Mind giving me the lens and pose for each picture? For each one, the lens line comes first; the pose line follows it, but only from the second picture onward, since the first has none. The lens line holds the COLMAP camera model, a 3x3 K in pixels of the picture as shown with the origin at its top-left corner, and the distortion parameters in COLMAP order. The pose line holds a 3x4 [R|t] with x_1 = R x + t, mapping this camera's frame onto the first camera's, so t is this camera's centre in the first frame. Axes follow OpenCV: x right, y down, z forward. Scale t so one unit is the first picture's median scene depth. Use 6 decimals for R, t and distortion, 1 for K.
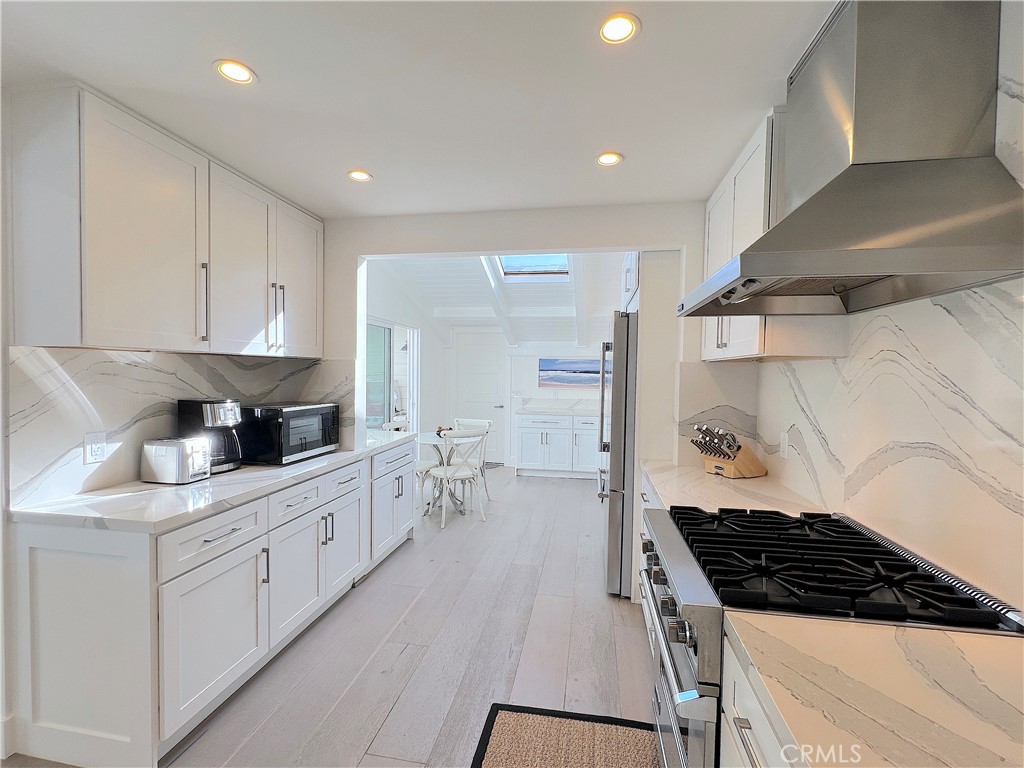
lens RADIAL K [[450.1, 0, 520.8], [0, 450.1, 386.7], [0, 0, 1]] dist [-0.001923, -0.000624]
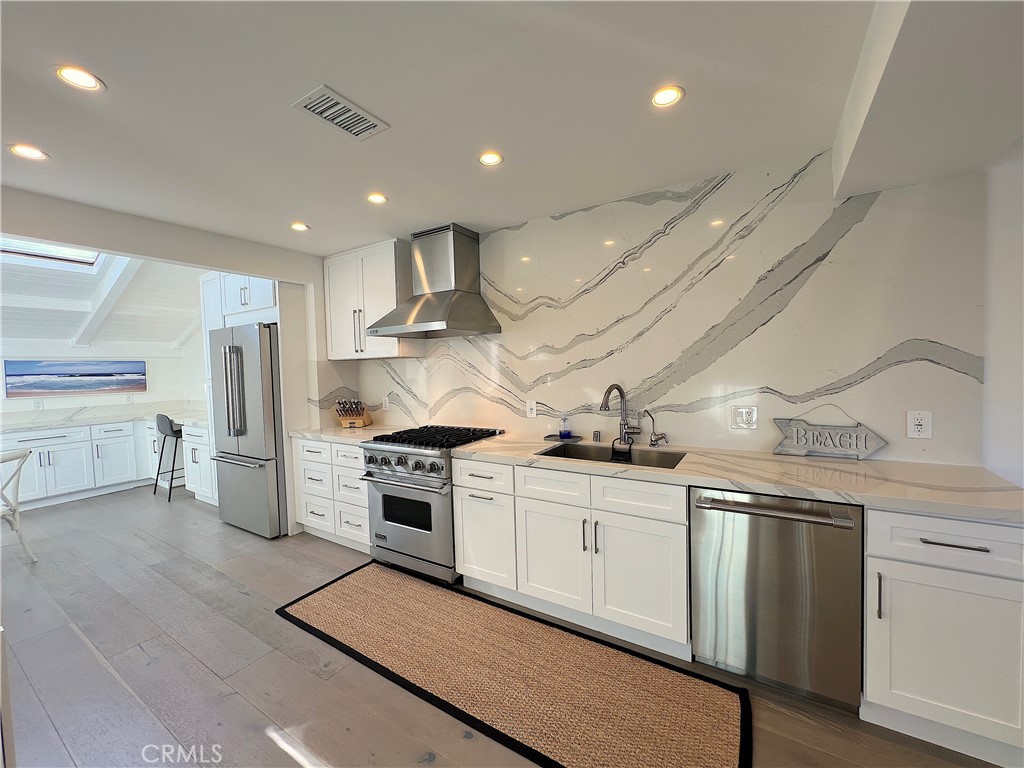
lens RADIAL K [[406.4, 0, 507.1], [0, 406.4, 384.5], [0, 0, 1]] dist [-0.006146, -0.000293]
pose [[0.385435, -0.064773, 0.920459, -0.622699], [0.063070, 0.997050, 0.043753, 0.005527], [-0.920577, 0.041190, 0.388383, -0.111987]]
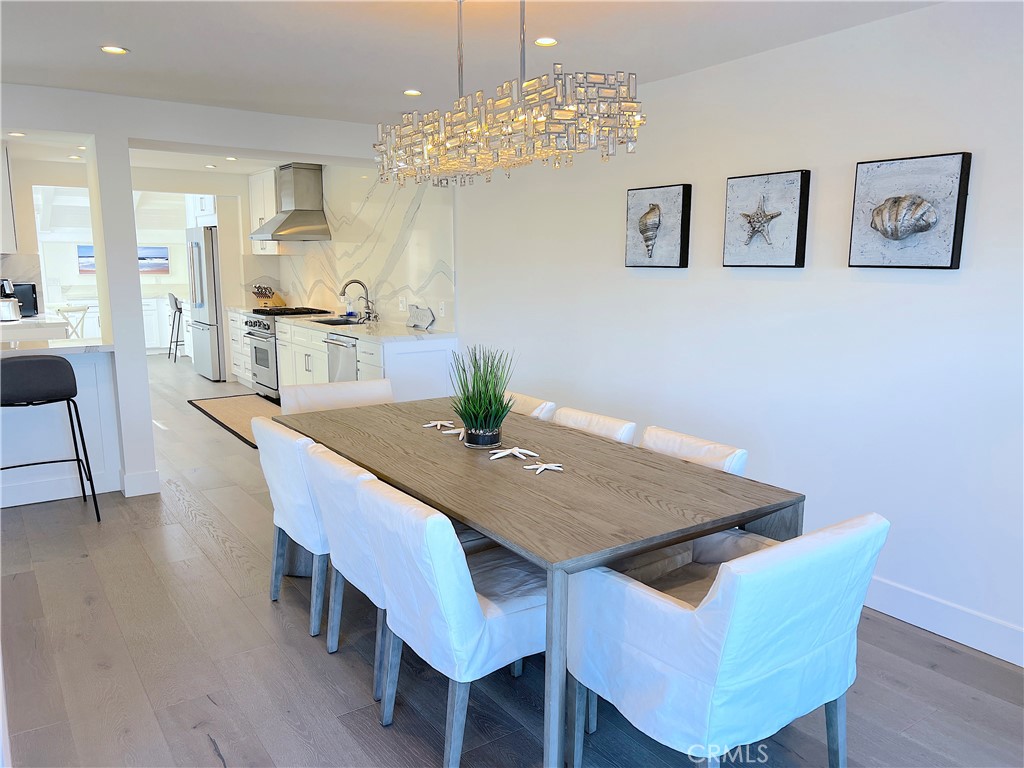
lens RADIAL K [[765.1, 0, 517.1], [0, 765.1, 388.1], [0, 0, 1]] dist [0.029920, -0.036899]
pose [[0.713611, -0.125761, 0.689162, -1.159833], [0.026567, 0.987905, 0.152767, 0.039586], [-0.700038, -0.090708, 0.708321, -2.247377]]
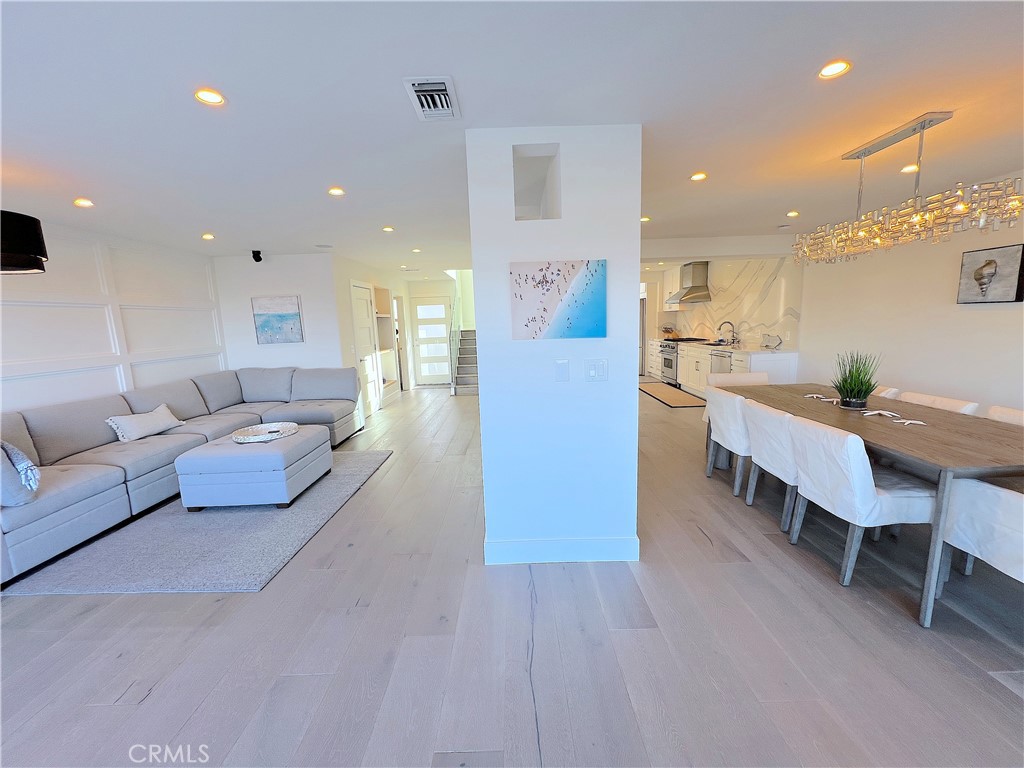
lens RADIAL K [[406.4, 0, 510.7], [0, 406.4, 383.1], [0, 0, 1]] dist [-0.006146, -0.000293]
pose [[0.986516, -0.074633, 0.145660, -1.439437], [0.056635, 0.990662, 0.124021, 0.049514], [-0.153556, -0.114099, 0.981530, -2.301544]]
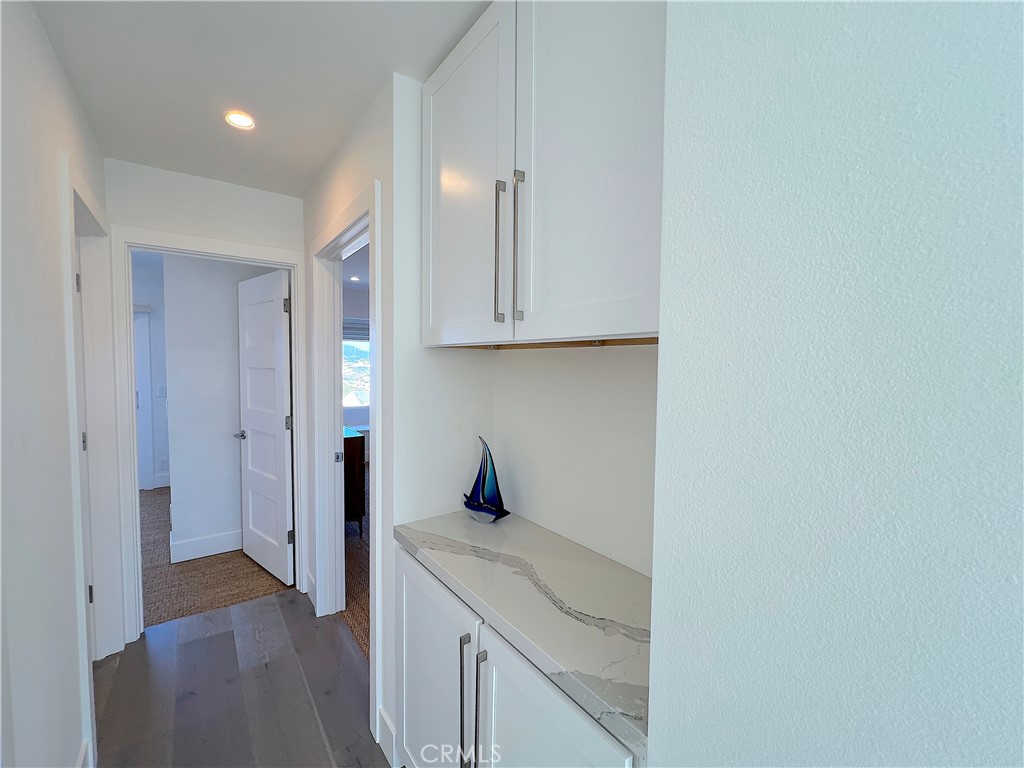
lens RADIAL K [[406.4, 0, 510.6], [0, 406.4, 381.1], [0, 0, 1]] dist [-0.006146, -0.000293]
pose [[0.669897, -0.040831, 0.741330, 0.107749], [0.020975, 0.999129, 0.036076, -0.031035], [-0.742157, -0.008617, 0.670170, 0.560136]]
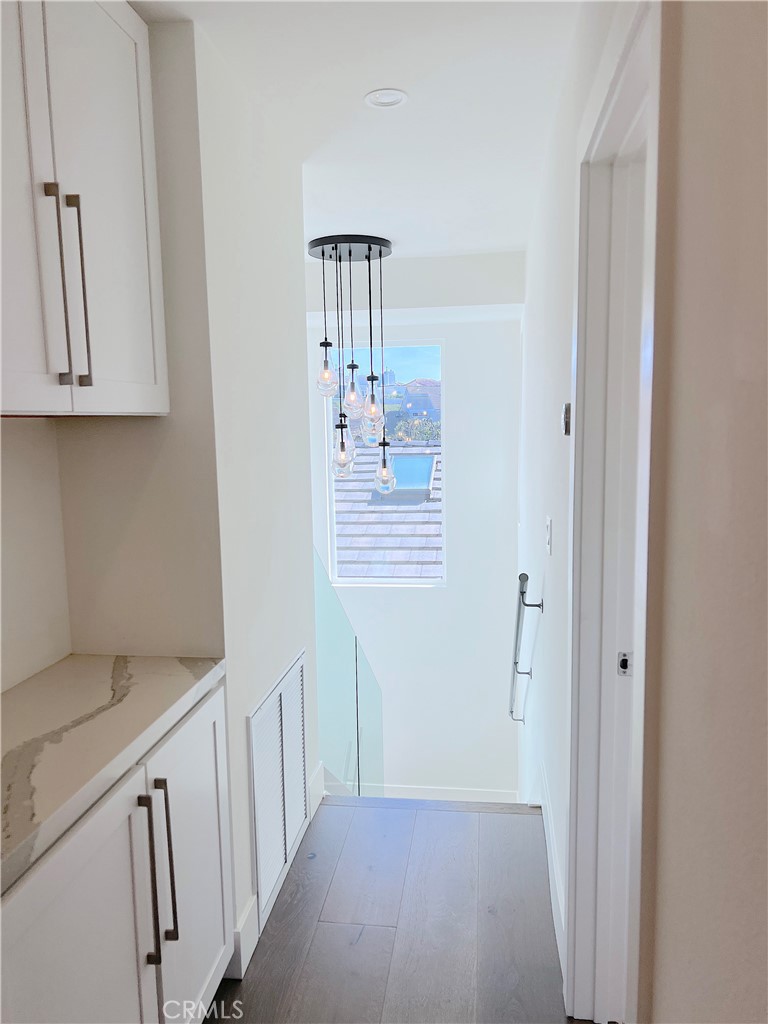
lens RADIAL K [[765.1, 0, 384.4], [0, 765.1, 512.9], [0, 0, 1]] dist [0.029920, -0.036899]
pose [[-0.999768, 0.002987, -0.021309, 0.173322], [-0.000539, 0.986528, 0.163594, -0.065911], [0.021510, 0.163568, -0.986298, 1.222299]]
